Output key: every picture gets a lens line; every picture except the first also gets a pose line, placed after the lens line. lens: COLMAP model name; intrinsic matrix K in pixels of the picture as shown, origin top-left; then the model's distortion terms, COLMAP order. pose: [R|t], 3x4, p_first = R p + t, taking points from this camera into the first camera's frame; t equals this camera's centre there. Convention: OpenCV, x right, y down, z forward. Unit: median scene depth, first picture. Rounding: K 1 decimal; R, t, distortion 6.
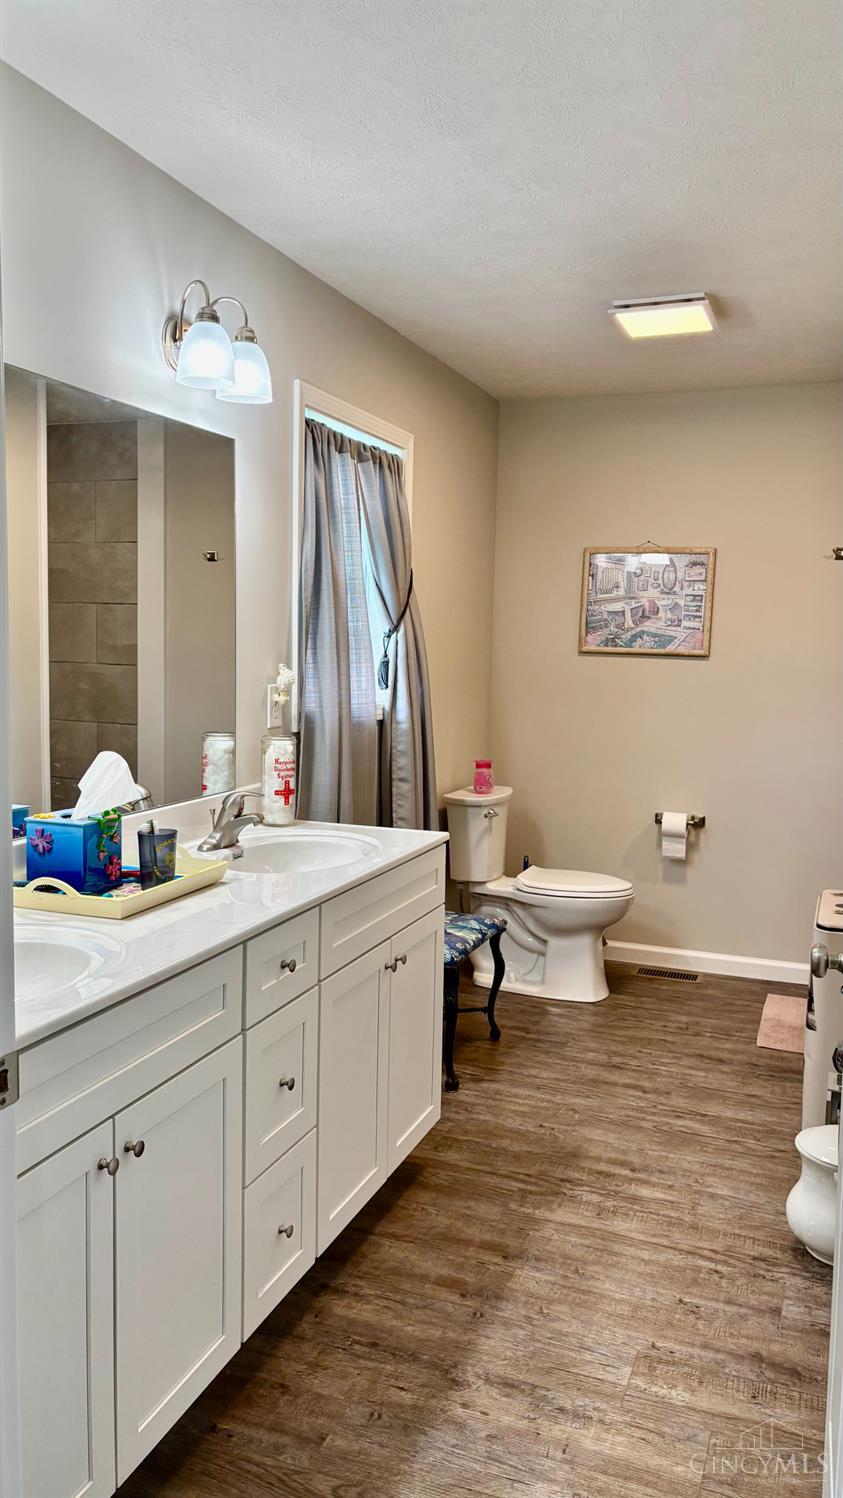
lens RADIAL K [[1106.0, 0, 417.2], [0, 1106.0, 743.9], [0, 0, 1]] dist [0.033866, -0.056258]
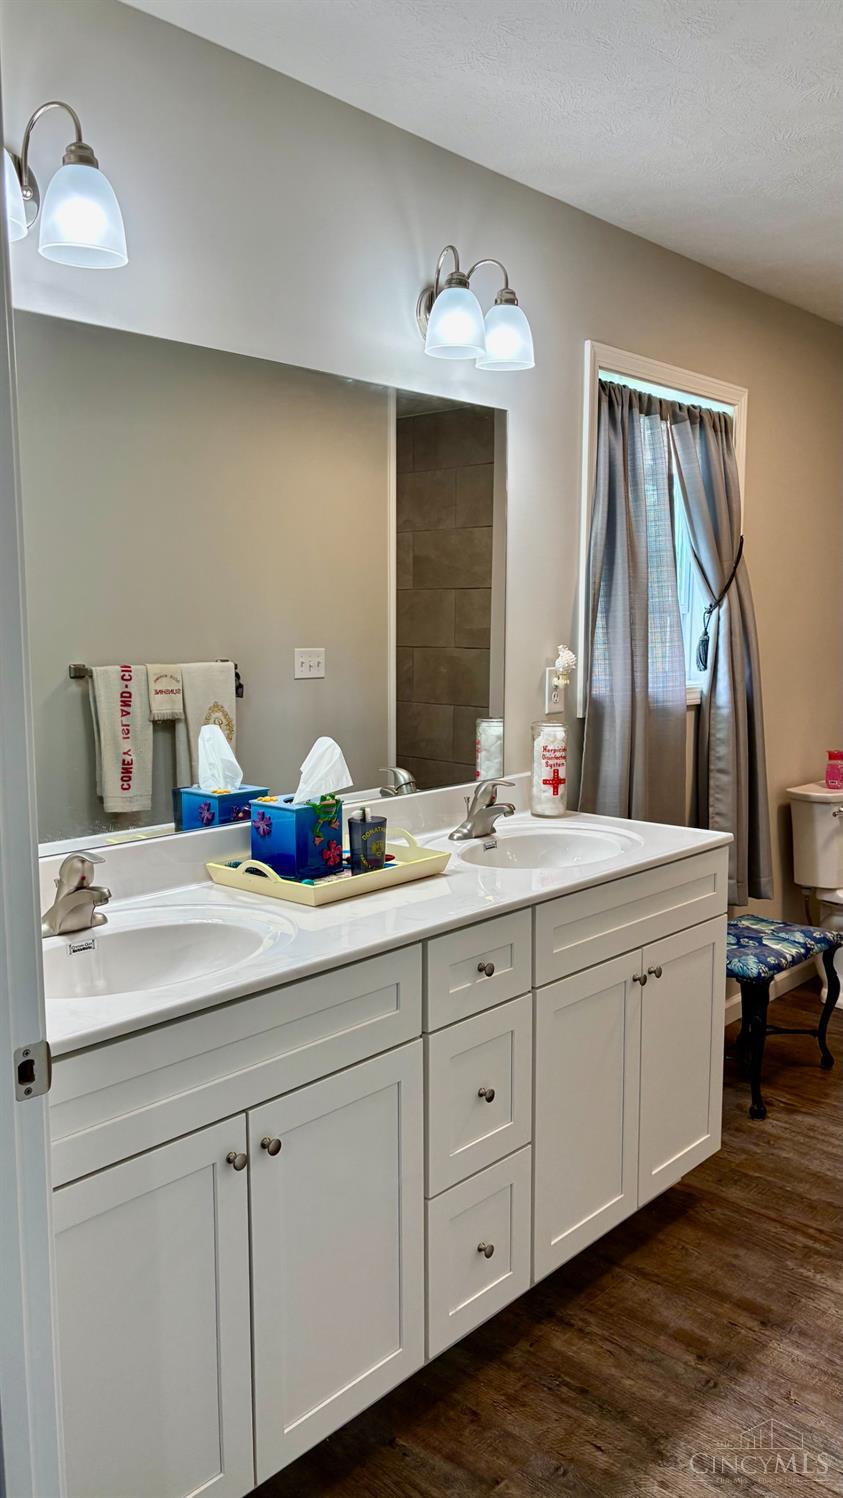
lens RADIAL K [[1106.0, 0, 394.9], [0, 1106.0, 746.9], [0, 0, 1]] dist [0.033866, -0.056258]
pose [[0.928029, 0.020195, -0.371960, 0.120415], [-0.013340, 0.999691, 0.020994, -0.004498], [0.372268, -0.014521, 0.928012, 0.084614]]
